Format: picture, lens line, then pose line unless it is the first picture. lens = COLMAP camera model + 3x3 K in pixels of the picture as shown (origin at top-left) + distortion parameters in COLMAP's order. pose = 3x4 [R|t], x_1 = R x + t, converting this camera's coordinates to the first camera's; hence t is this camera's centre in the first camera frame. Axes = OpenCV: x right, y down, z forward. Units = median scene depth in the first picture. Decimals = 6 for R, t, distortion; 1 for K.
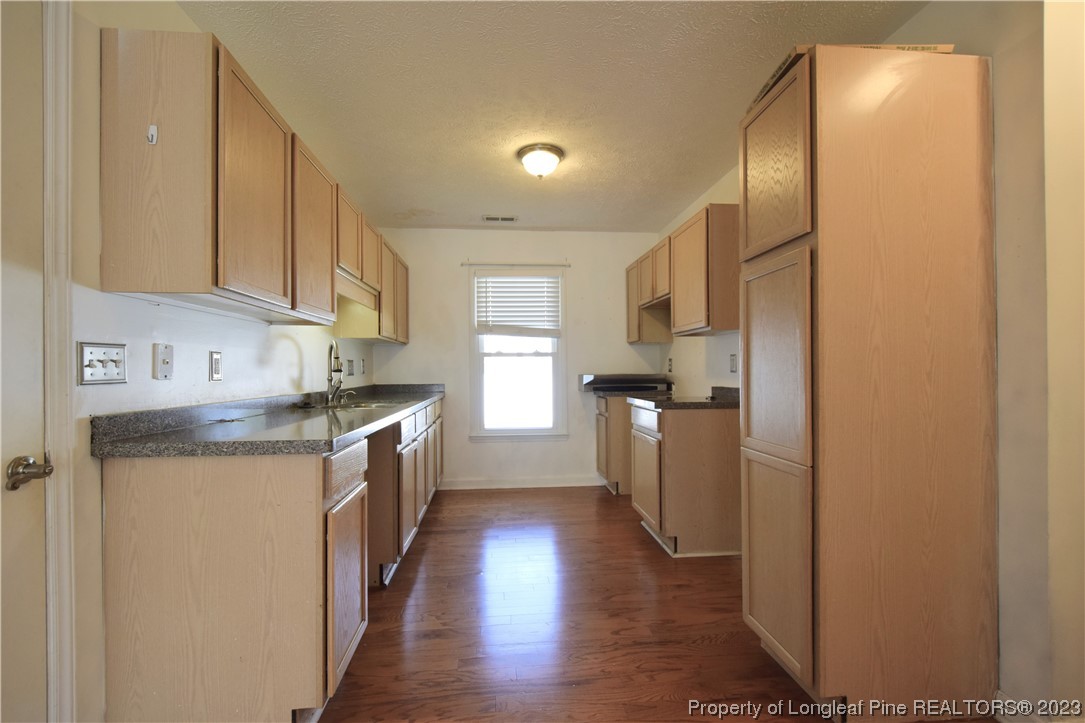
lens RADIAL K [[472.7, 0, 537.6], [0, 472.7, 369.8], [0, 0, 1]] dist [0.005309, -0.005568]
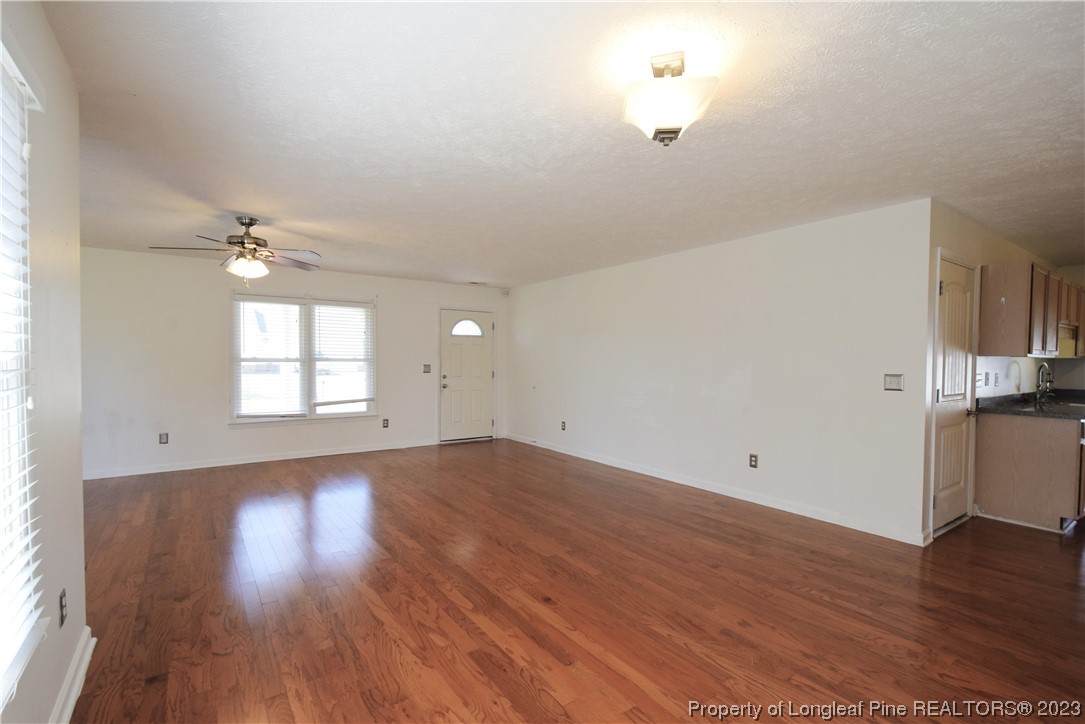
lens RADIAL K [[488.7, 0, 540.5], [0, 488.7, 370.5], [0, 0, 1]] dist [-0.003734, -0.001375]
pose [[0.494351, 0.029195, -0.868772, 0.150549], [-0.011877, 0.999569, 0.026832, -0.051471], [0.869181, -0.002946, 0.494485, -1.180831]]
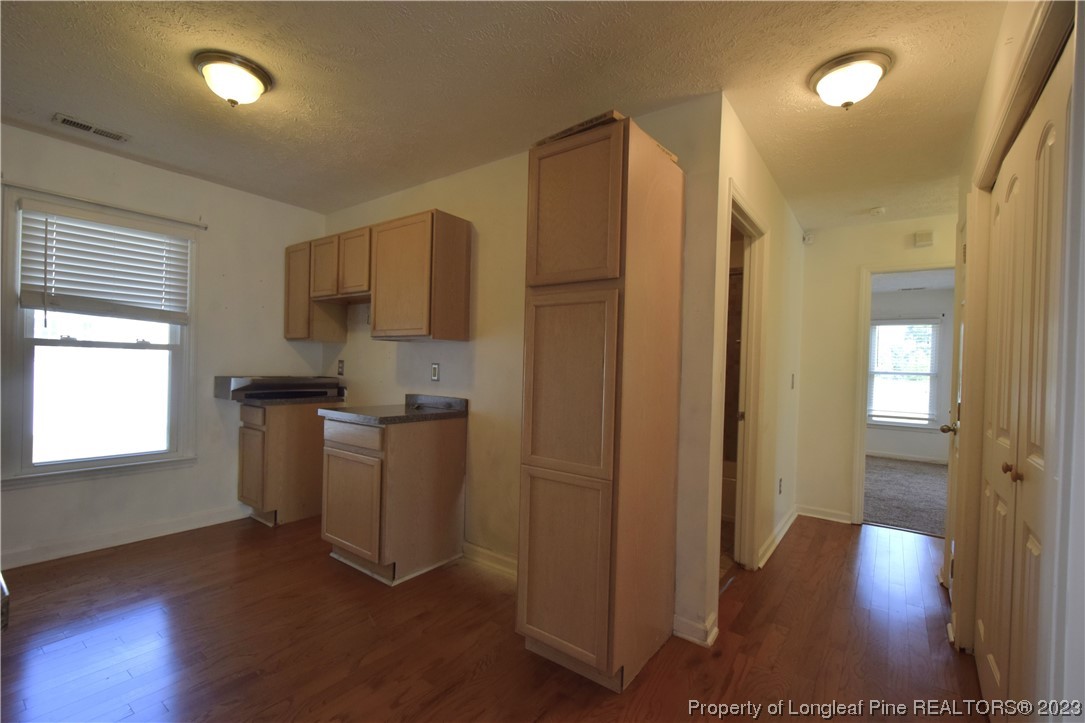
lens RADIAL K [[474.1, 0, 537.3], [0, 474.1, 370.4], [0, 0, 1]] dist [0.006662, -0.006360]
pose [[0.665608, 0.018976, 0.746060, -0.185788], [-0.034417, 0.999394, 0.005286, -0.028672], [-0.745508, -0.029195, 0.665857, 0.165656]]
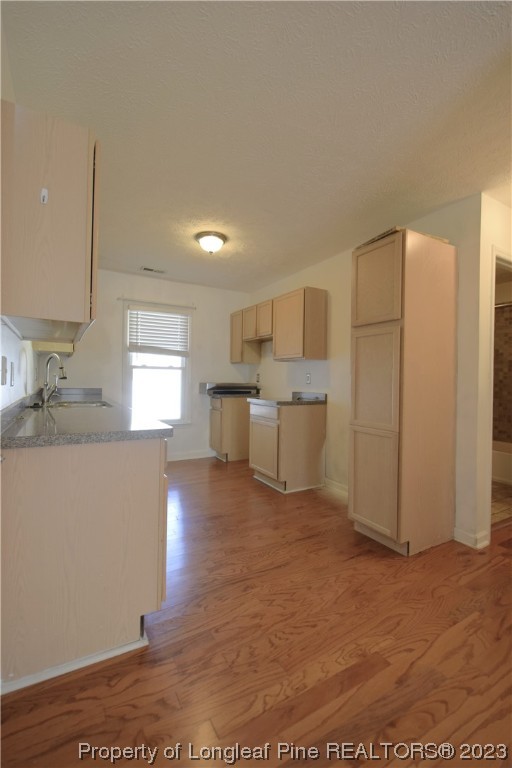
lens RADIAL K [[335.6, 0, 251.5], [0, 335.6, 379.2], [0, 0, 1]] dist [0.006662, -0.006360]
pose [[0.910006, 0.021677, 0.414028, -0.275025], [-0.023238, 0.999729, -0.001267, -0.004694], [-0.413944, -0.008468, 0.910263, -0.029393]]
